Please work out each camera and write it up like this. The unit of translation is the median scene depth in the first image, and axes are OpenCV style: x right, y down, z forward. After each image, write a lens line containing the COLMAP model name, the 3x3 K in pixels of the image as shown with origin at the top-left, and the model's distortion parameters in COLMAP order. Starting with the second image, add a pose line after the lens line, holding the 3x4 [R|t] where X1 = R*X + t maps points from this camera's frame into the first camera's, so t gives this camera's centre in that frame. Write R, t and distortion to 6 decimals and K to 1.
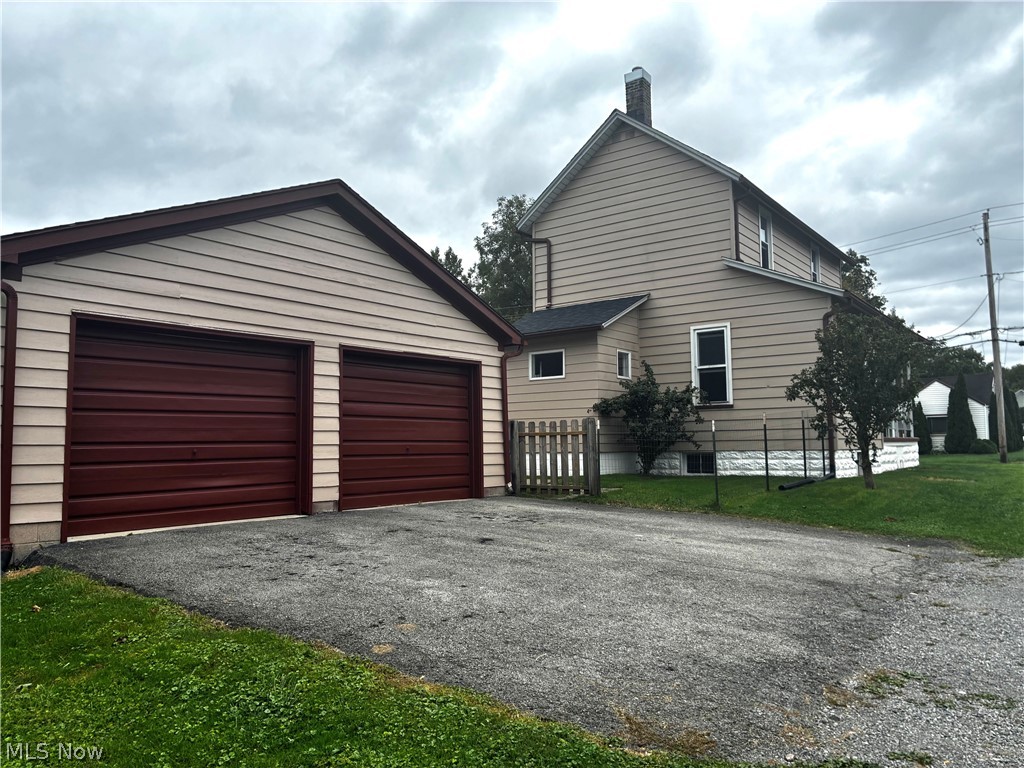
lens RADIAL K [[769.6, 0, 512.0], [0, 769.6, 384.0], [0, 0, 1]] dist [0.035525, -0.005701]
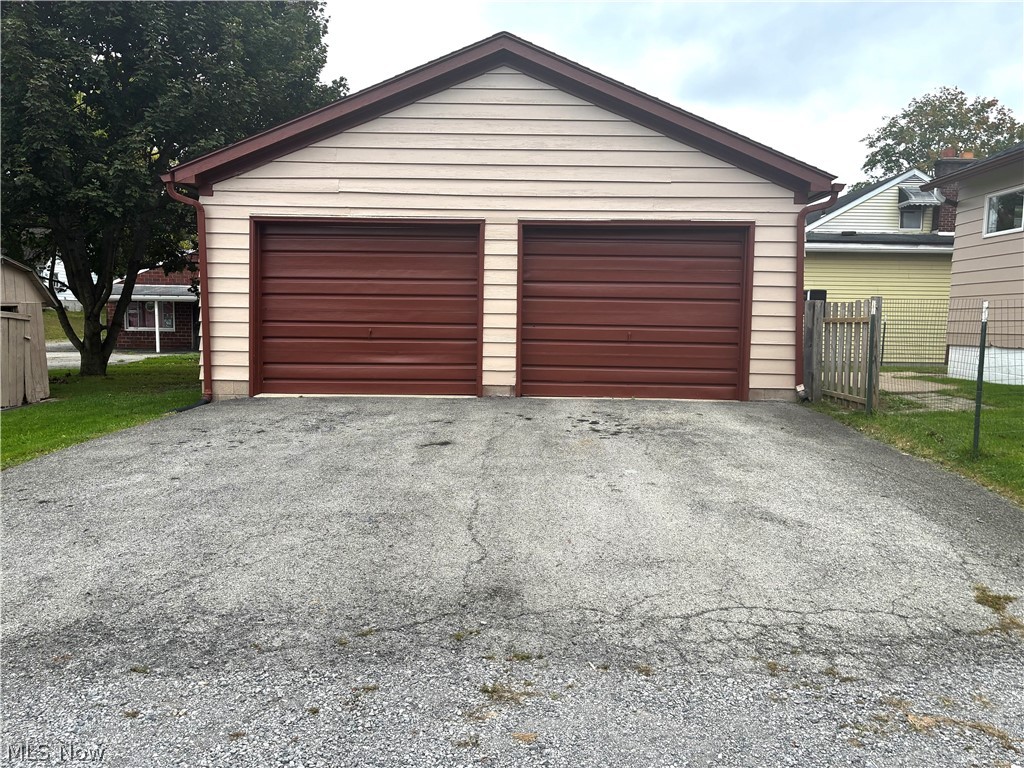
lens RADIAL K [[769.6, 0, 512.0], [0, 769.6, 384.0], [0, 0, 1]] dist [0.035525, -0.005701]
pose [[0.604484, 0.085120, -0.792057, 0.529160], [0.042808, 0.989368, 0.138994, 0.015063], [0.795466, -0.117926, 0.594413, 0.426770]]
